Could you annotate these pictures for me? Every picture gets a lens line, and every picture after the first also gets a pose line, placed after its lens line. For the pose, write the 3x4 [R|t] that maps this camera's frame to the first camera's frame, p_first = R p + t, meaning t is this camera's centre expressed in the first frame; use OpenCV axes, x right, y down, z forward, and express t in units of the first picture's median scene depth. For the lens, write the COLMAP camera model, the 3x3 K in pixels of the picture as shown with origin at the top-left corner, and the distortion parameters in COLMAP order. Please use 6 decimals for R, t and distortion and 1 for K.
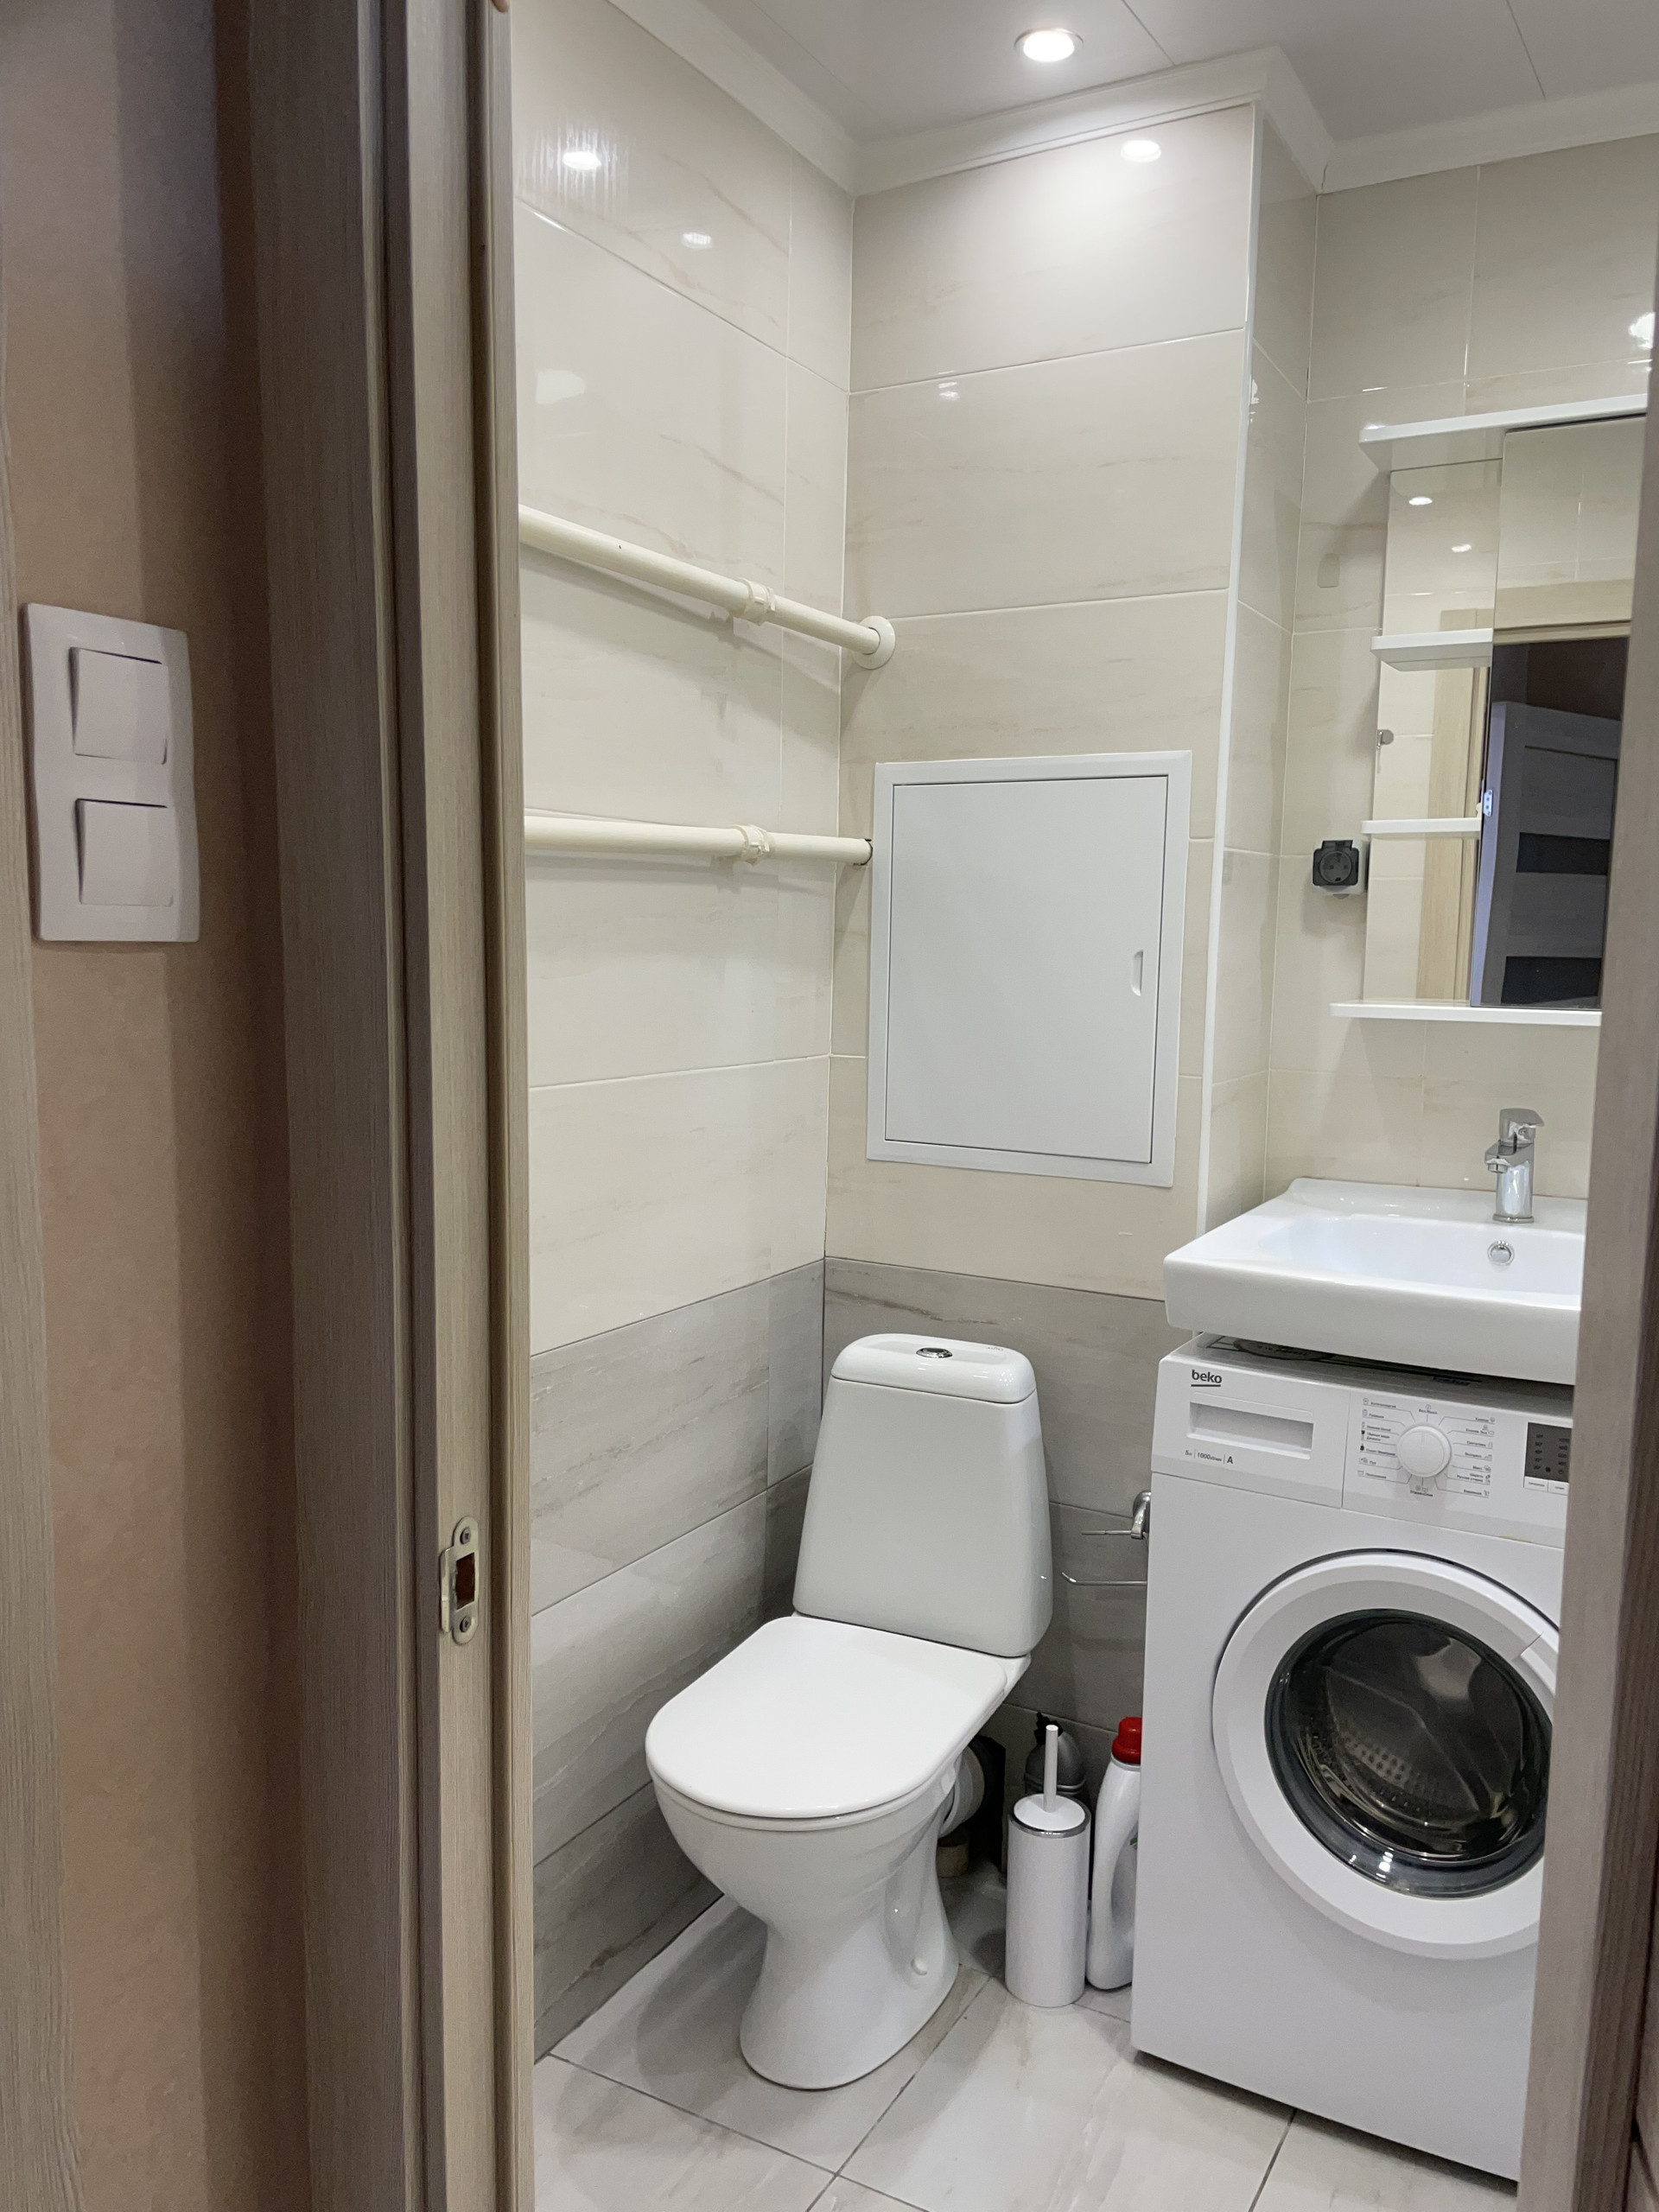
lens RADIAL K [[1673.0, 0, 829.5], [0, 1673.0, 1106.0], [0, 0, 1]] dist [0.057533, -0.102394]
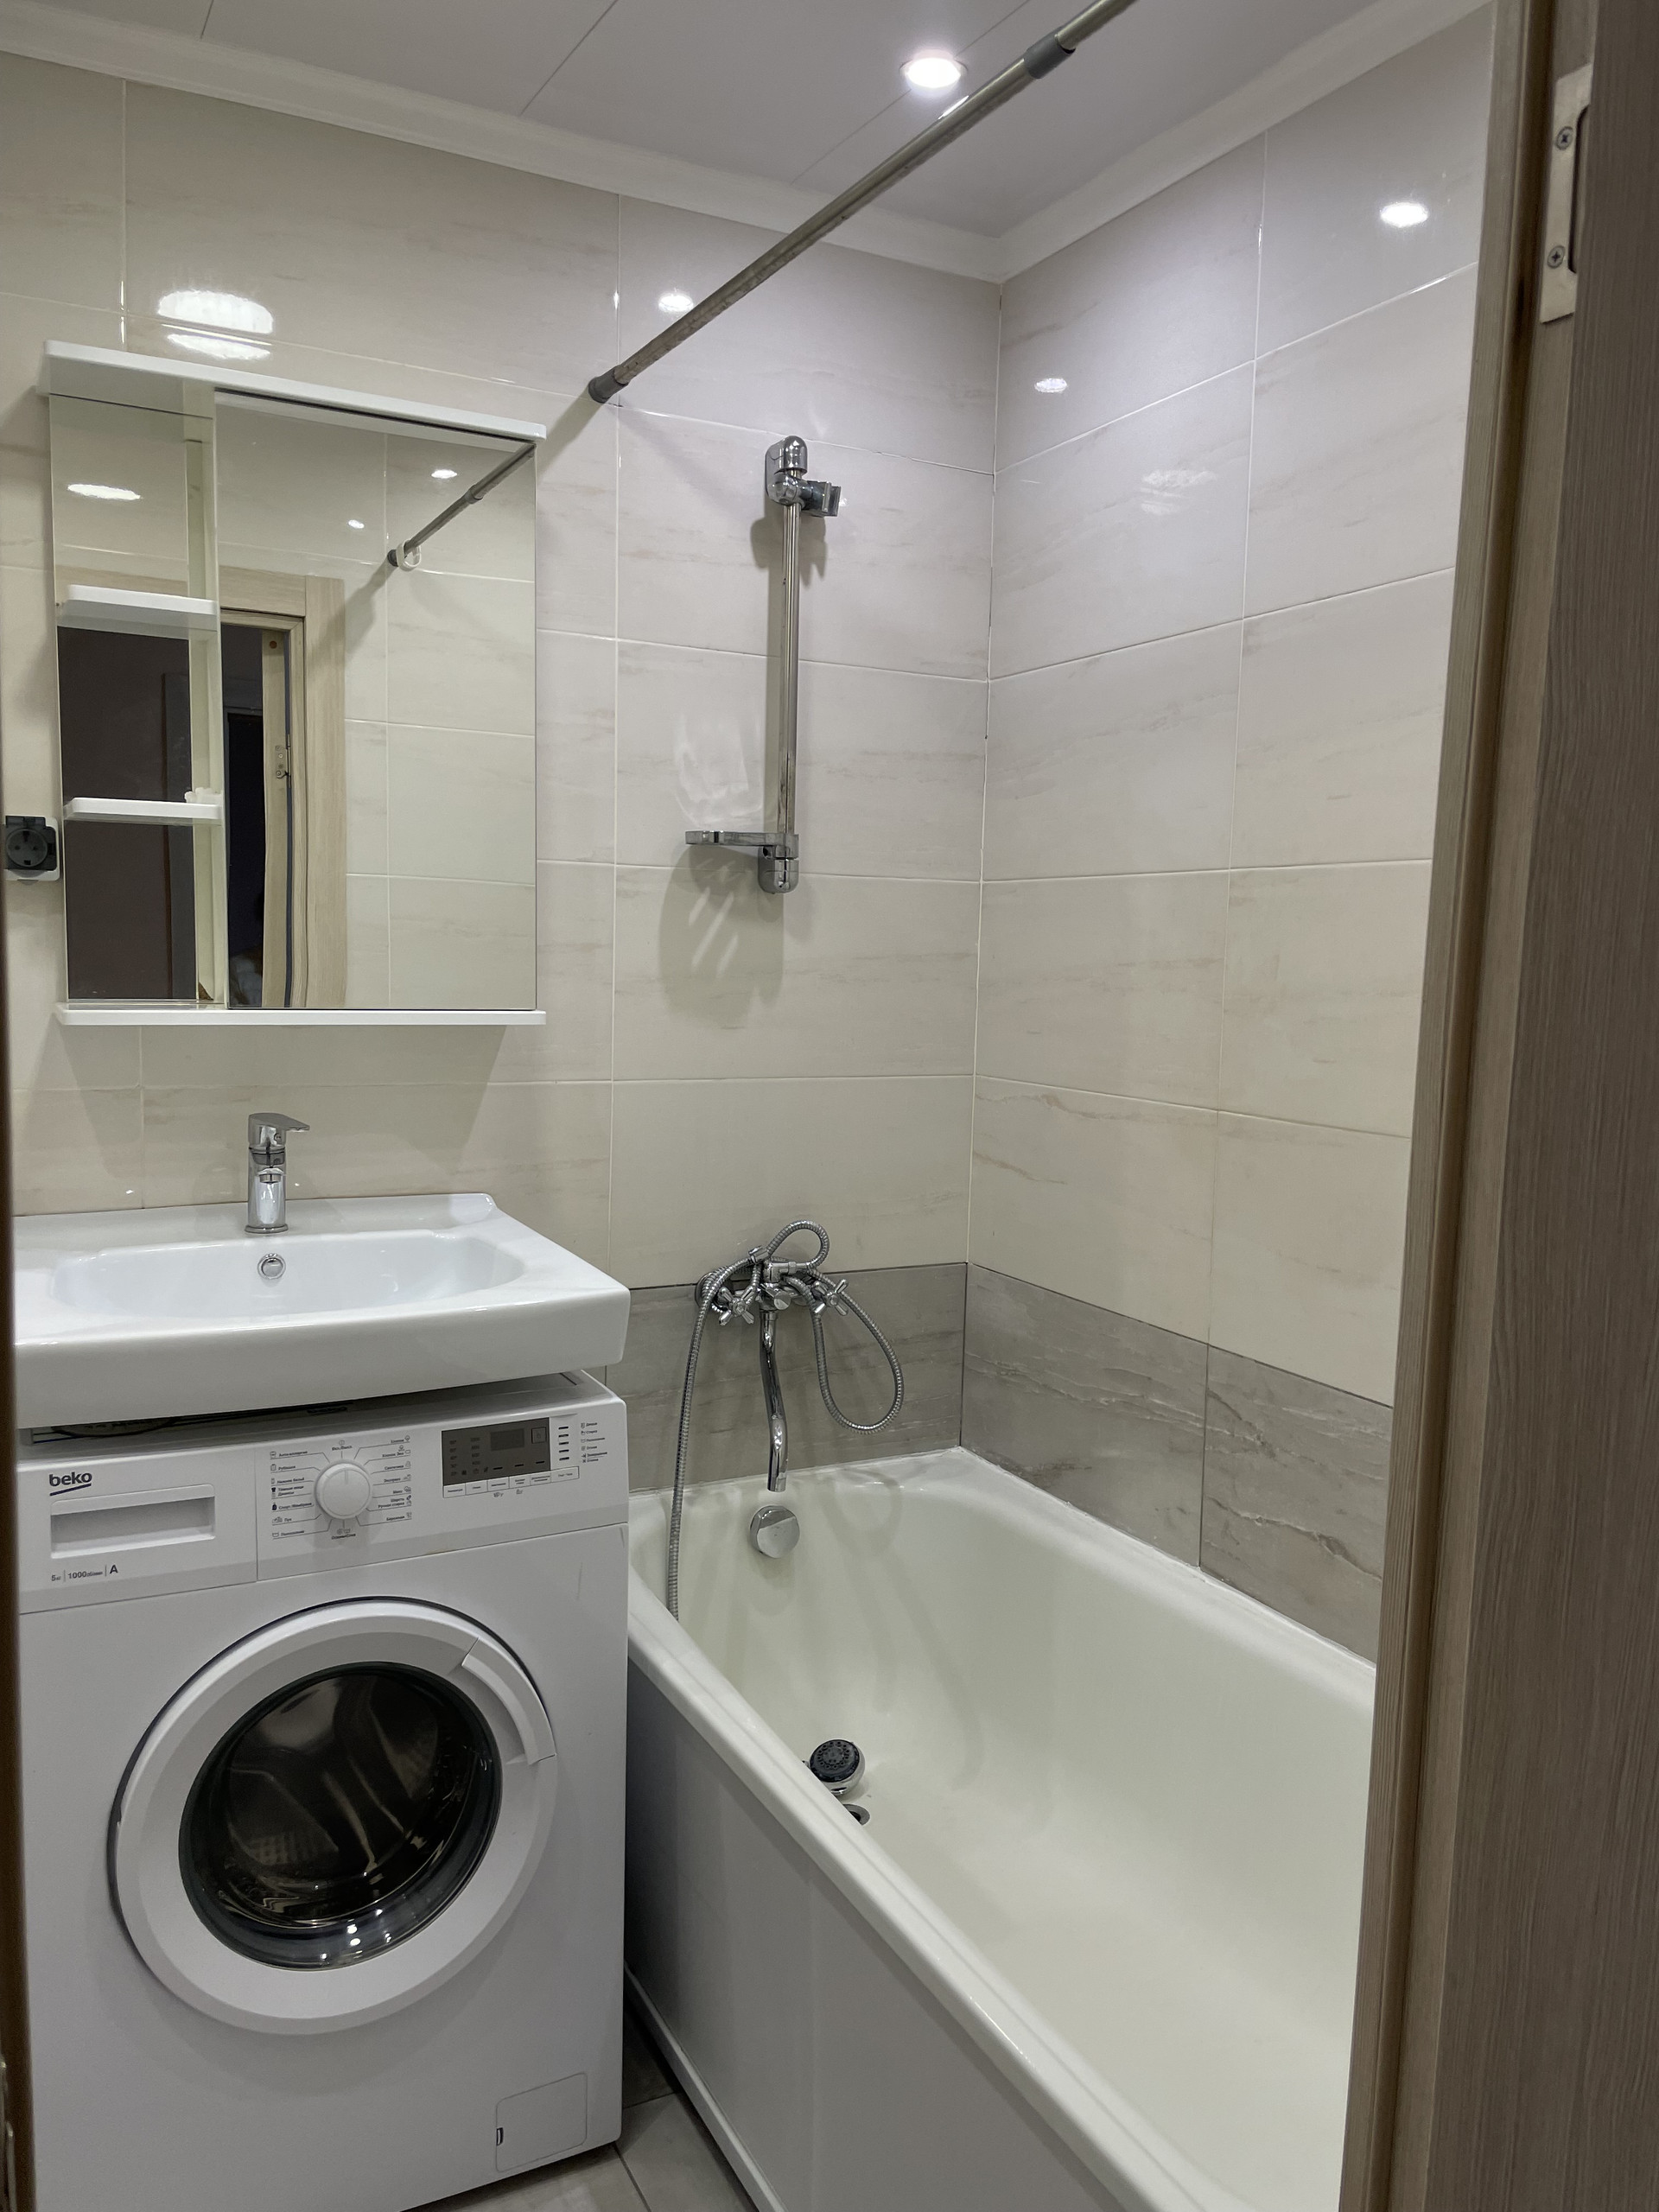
lens RADIAL K [[1673.0, 0, 829.5], [0, 1673.0, 1106.0], [0, 0, 1]] dist [0.057533, -0.102394]
pose [[0.522050, -0.086342, 0.848533, -0.267828], [0.070377, 0.995831, 0.058032, -0.040966], [-0.850006, 0.029422, 0.525950, 0.261369]]
